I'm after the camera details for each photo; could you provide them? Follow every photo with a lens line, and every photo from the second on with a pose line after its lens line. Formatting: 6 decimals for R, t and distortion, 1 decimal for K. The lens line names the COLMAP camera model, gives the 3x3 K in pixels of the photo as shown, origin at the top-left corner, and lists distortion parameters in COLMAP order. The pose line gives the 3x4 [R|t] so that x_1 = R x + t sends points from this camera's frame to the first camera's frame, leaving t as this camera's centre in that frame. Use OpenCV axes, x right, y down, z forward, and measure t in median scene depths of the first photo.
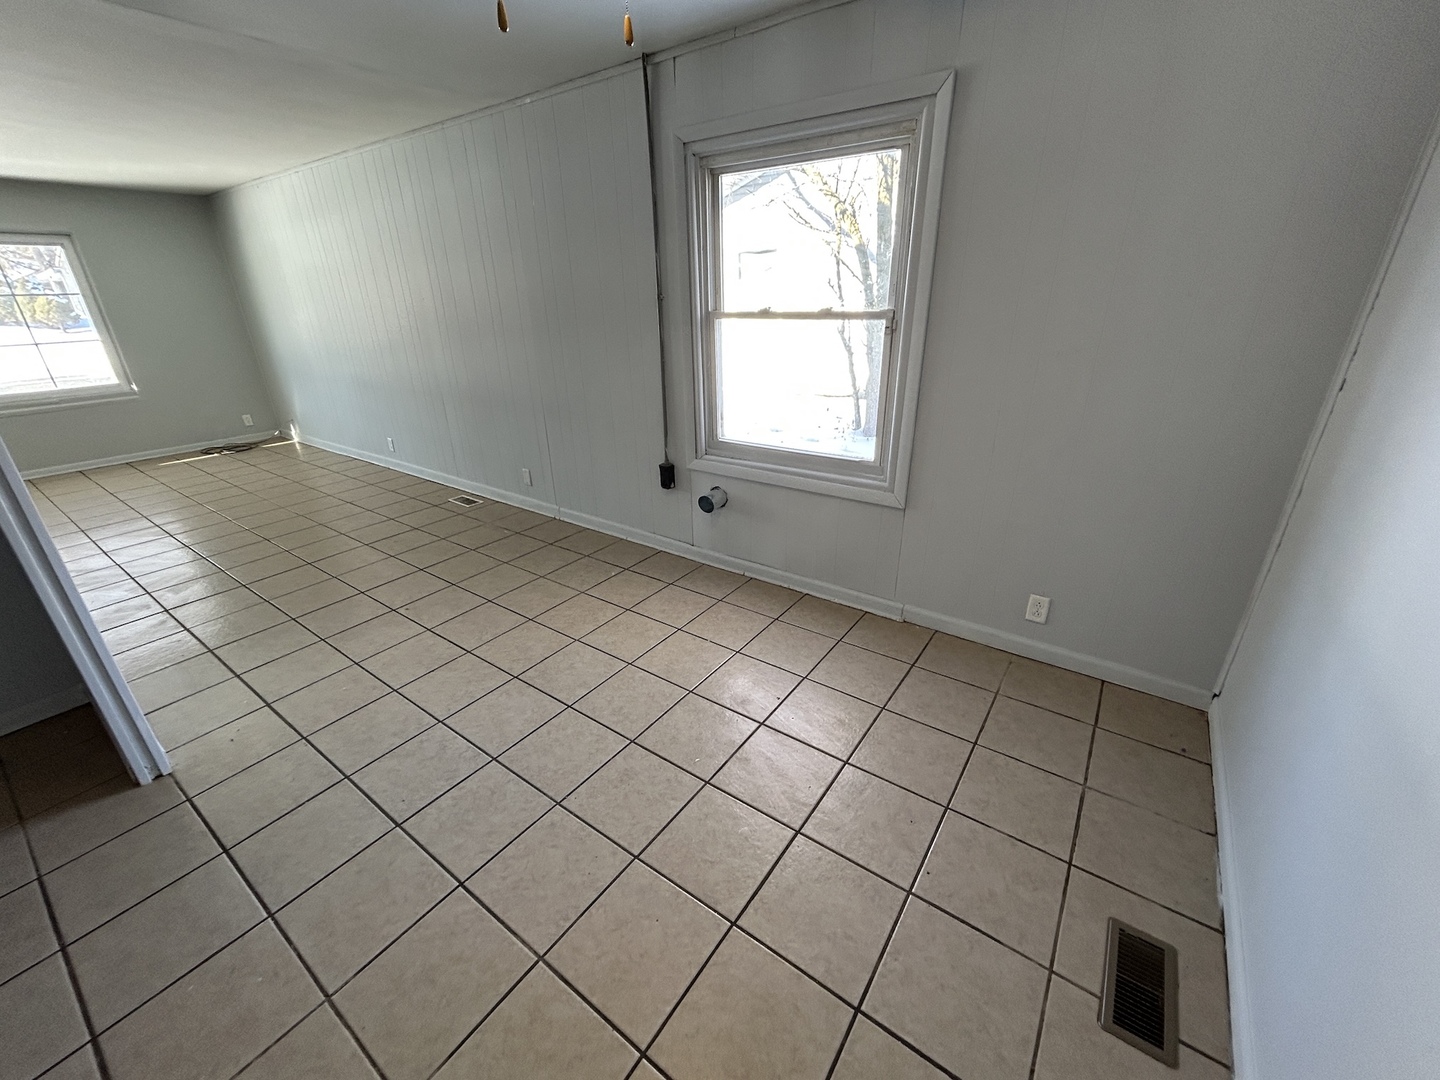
lens RADIAL K [[583.5, 0, 720.7], [0, 583.5, 537.7], [0, 0, 1]] dist [0.000404, 0.000715]
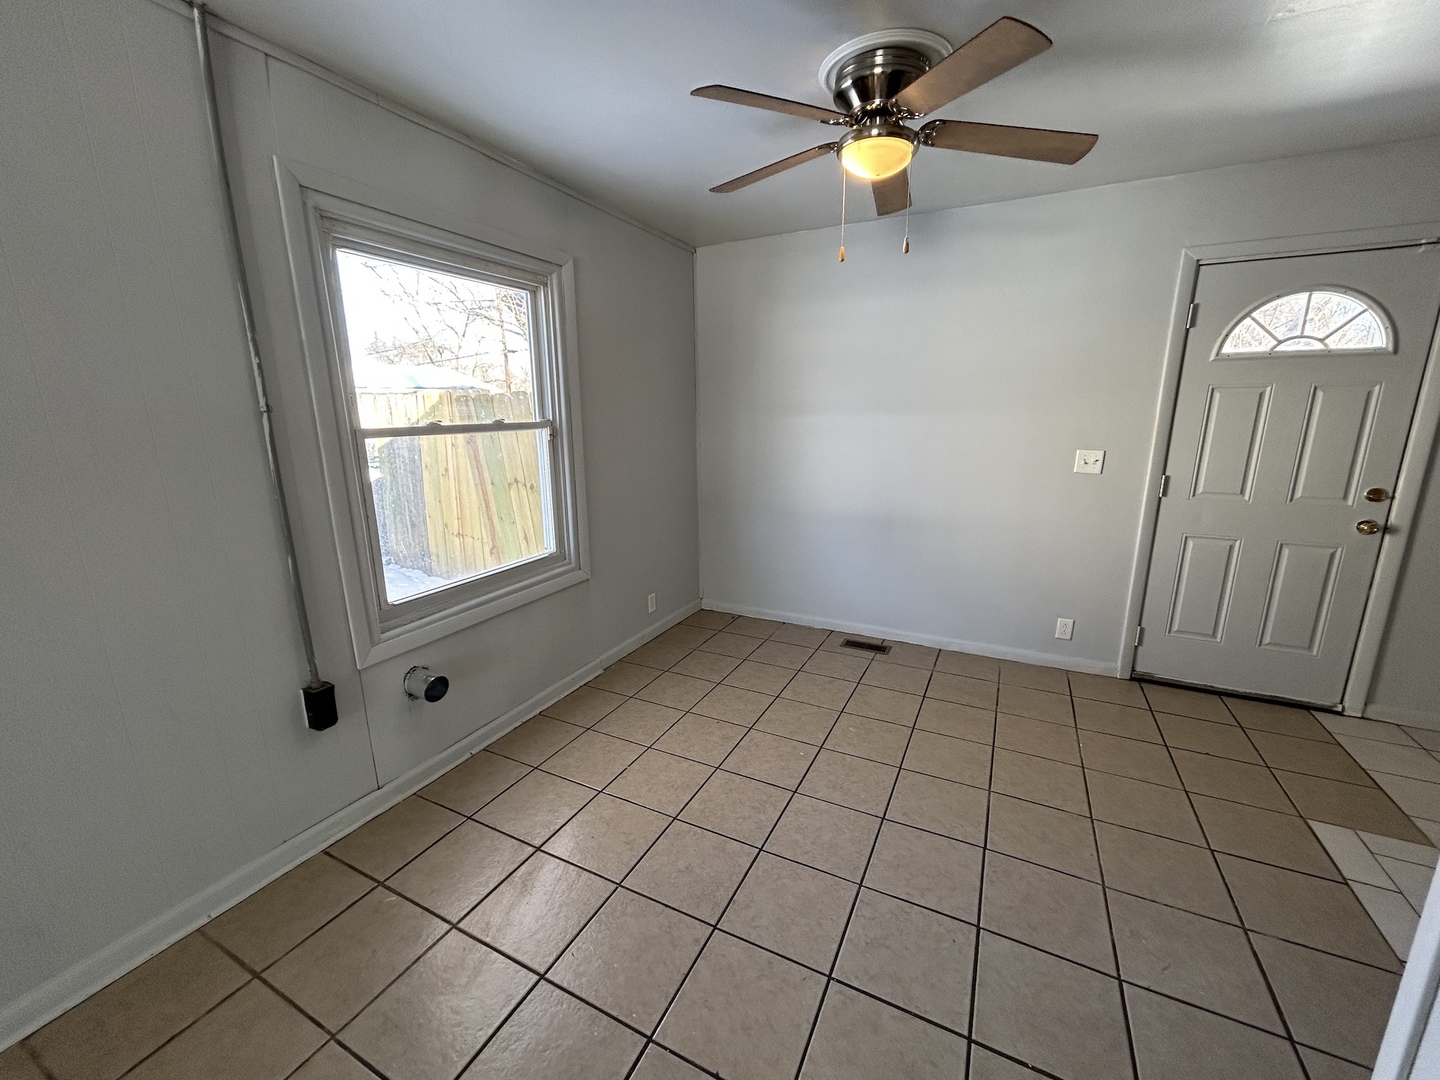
lens RADIAL K [[583.5, 0, 720.7], [0, 583.5, 537.7], [0, 0, 1]] dist [0.000404, 0.000715]
pose [[-0.154468, -0.194686, 0.968626, -0.854574], [0.394643, 0.886628, 0.241139, -0.300038], [-0.905758, 0.419510, -0.060125, 0.784344]]
